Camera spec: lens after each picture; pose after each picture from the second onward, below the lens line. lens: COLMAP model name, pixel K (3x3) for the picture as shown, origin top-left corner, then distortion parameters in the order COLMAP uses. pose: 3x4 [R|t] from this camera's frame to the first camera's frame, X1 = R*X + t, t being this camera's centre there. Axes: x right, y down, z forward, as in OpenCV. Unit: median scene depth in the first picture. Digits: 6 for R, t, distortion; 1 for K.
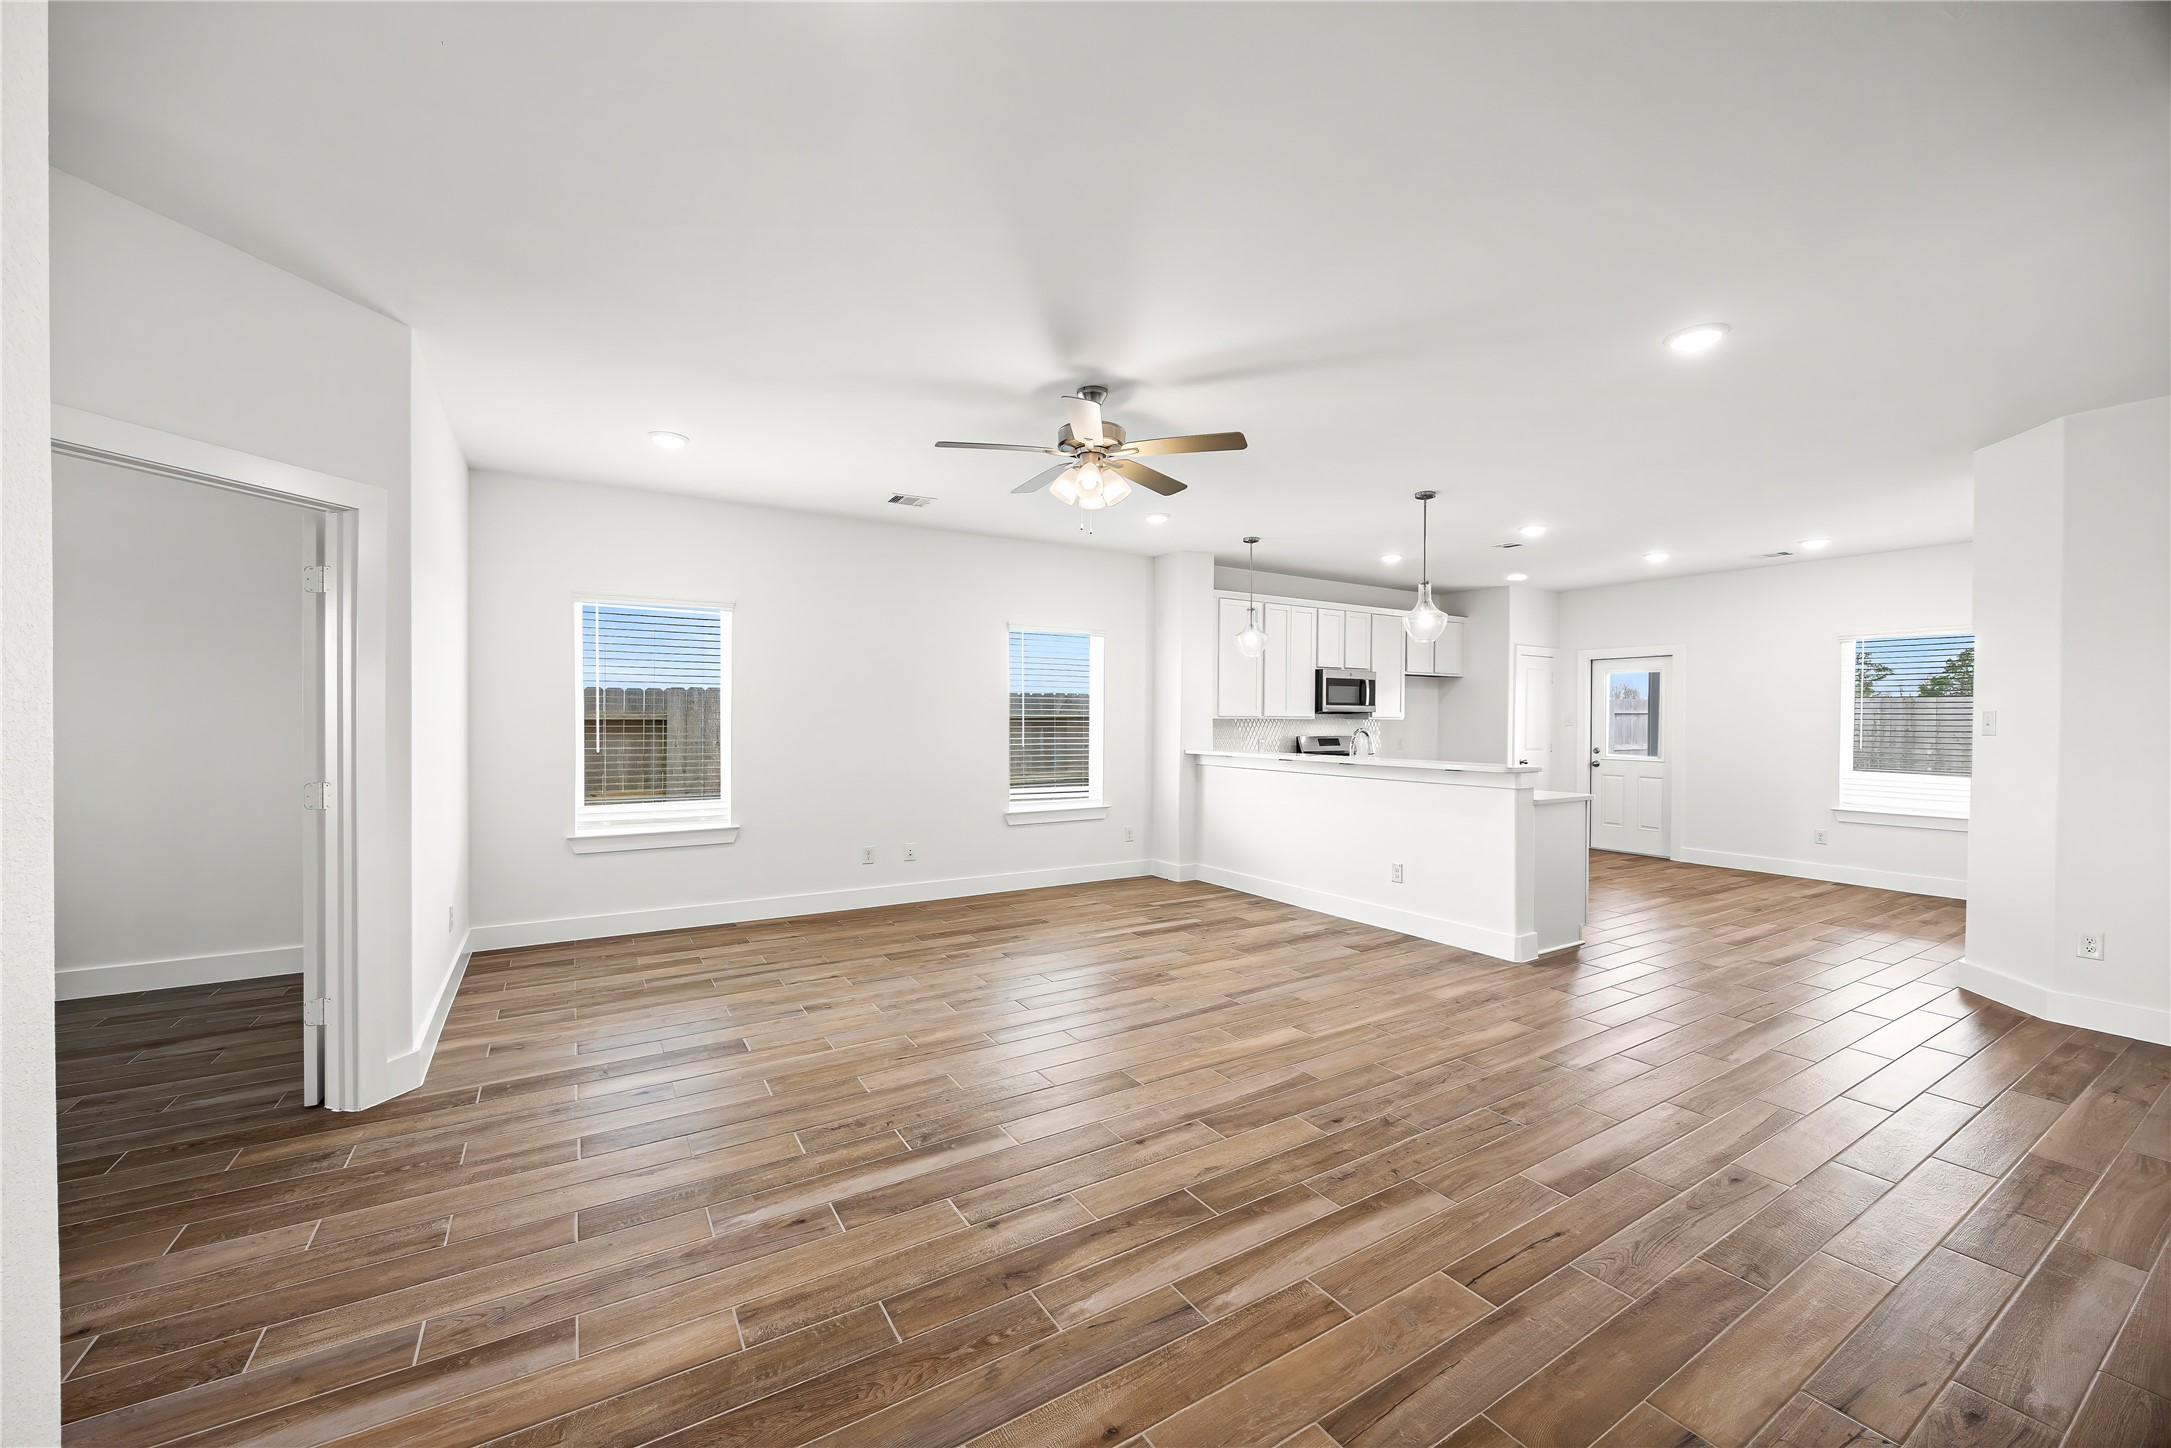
lens RADIAL K [[837.4, 0, 1089.5], [0, 837.4, 714.5], [0, 0, 1]] dist [-0.000680, -0.000202]
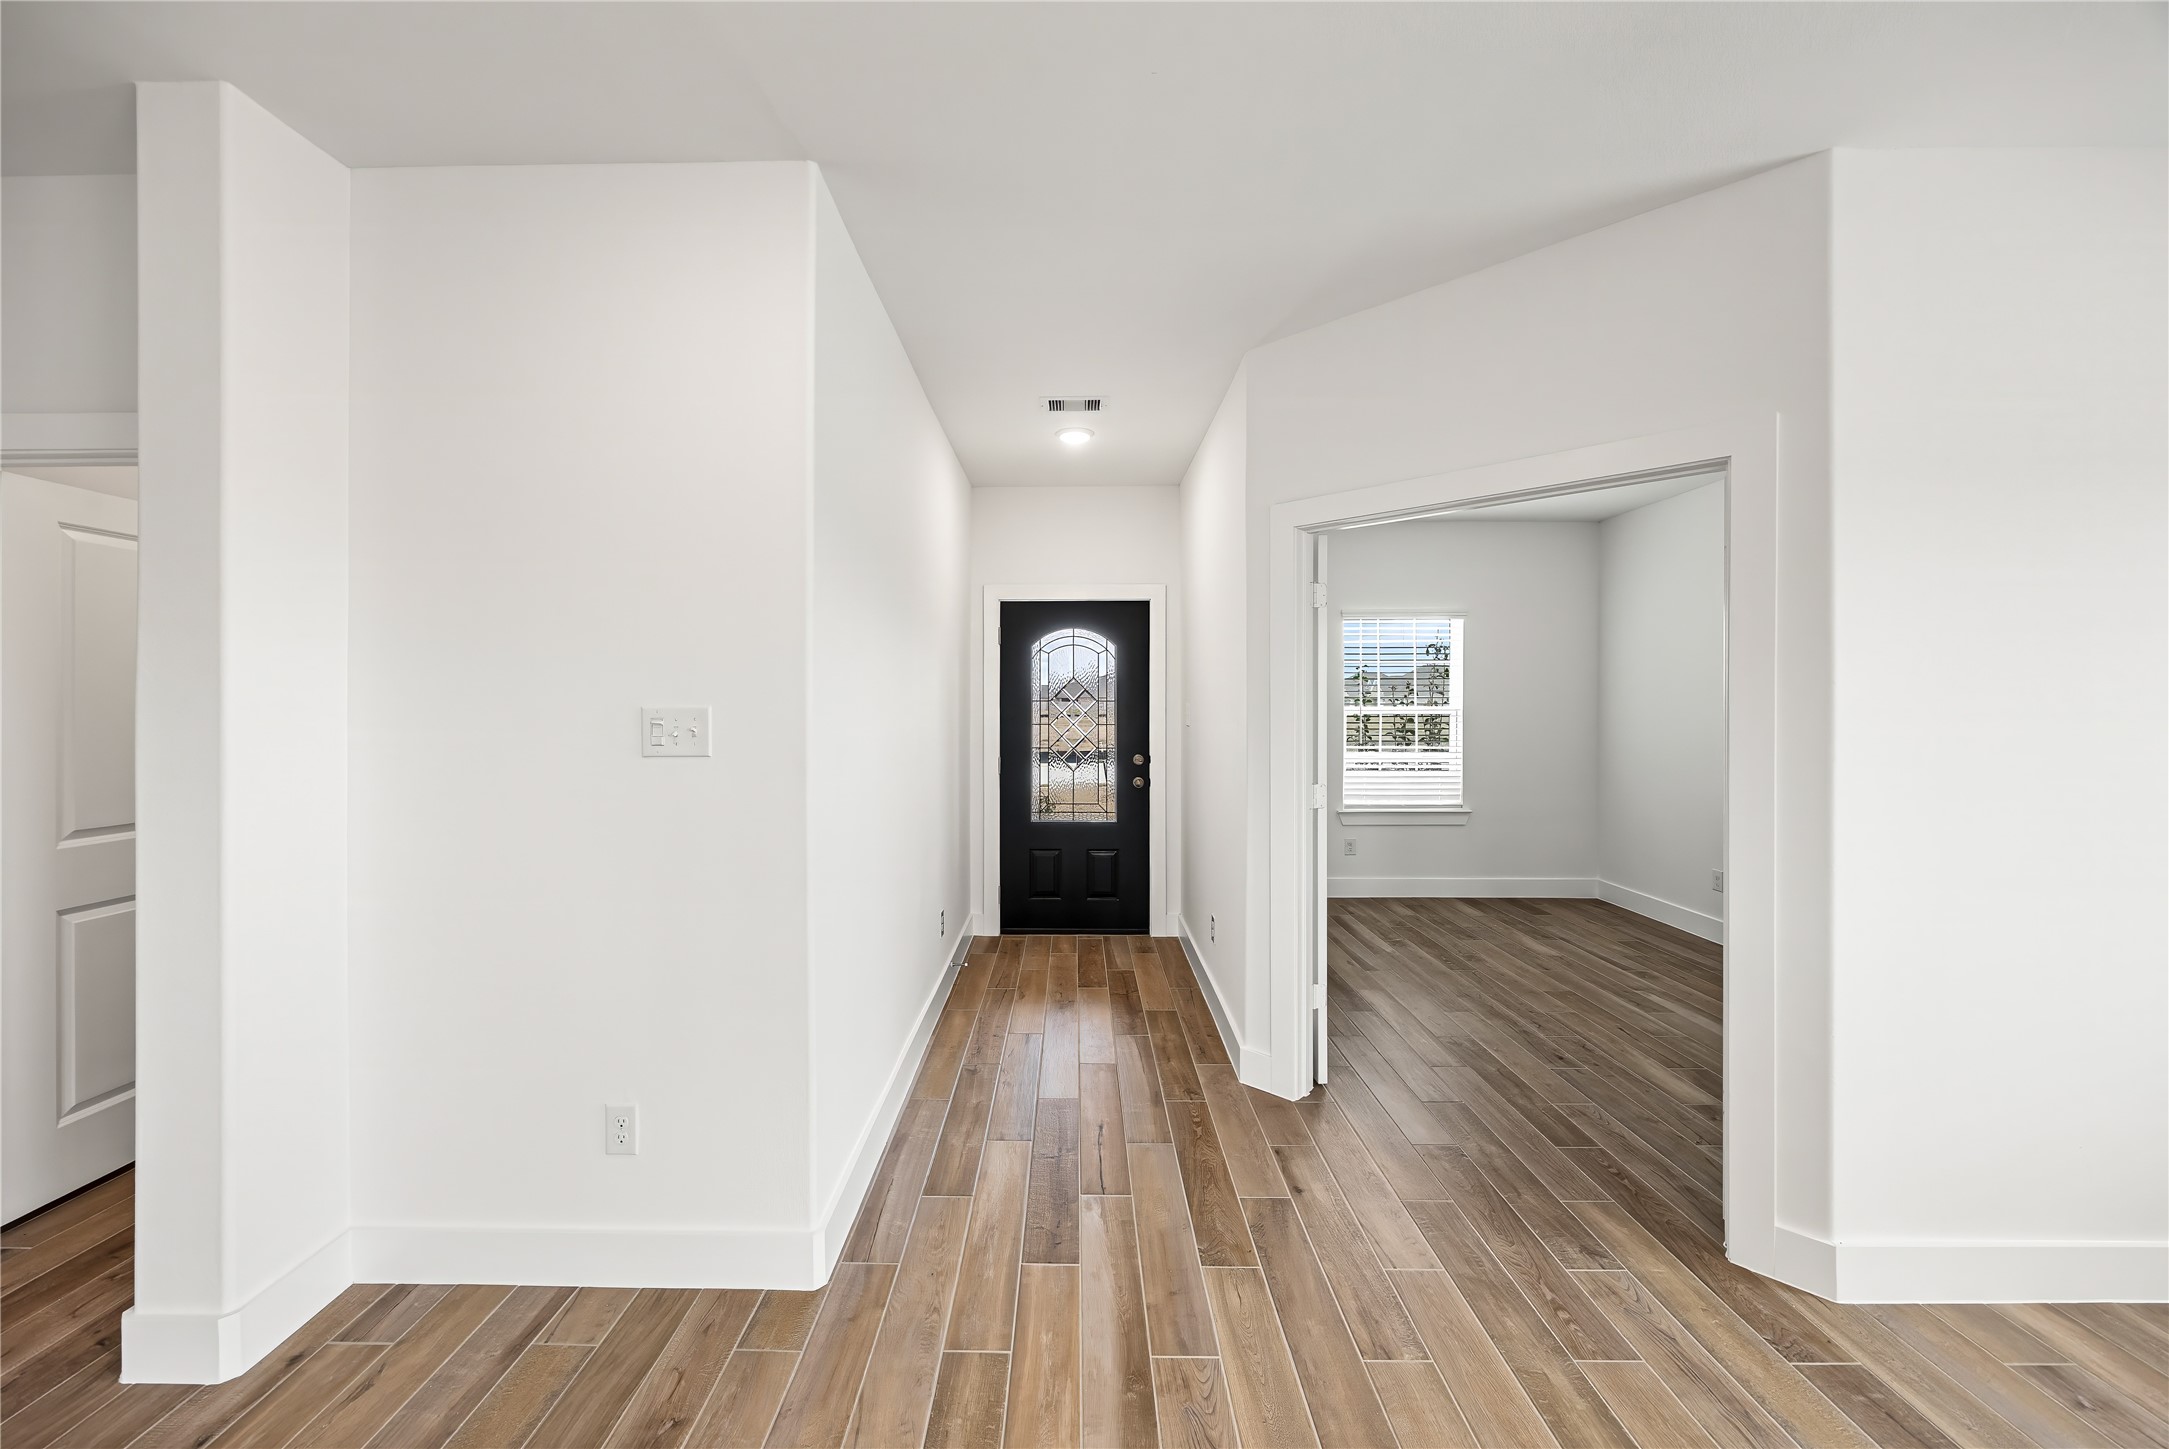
lens RADIAL K [[836.6, 0, 1061.9], [0, 836.6, 703.0], [0, 0, 1]] dist [-0.000680, -0.000202]
pose [[-0.543103, -0.005127, -0.839650, 0.066183], [0.000998, 0.999977, -0.006751, -0.017318], [0.839665, -0.004505, -0.543085, 0.699957]]
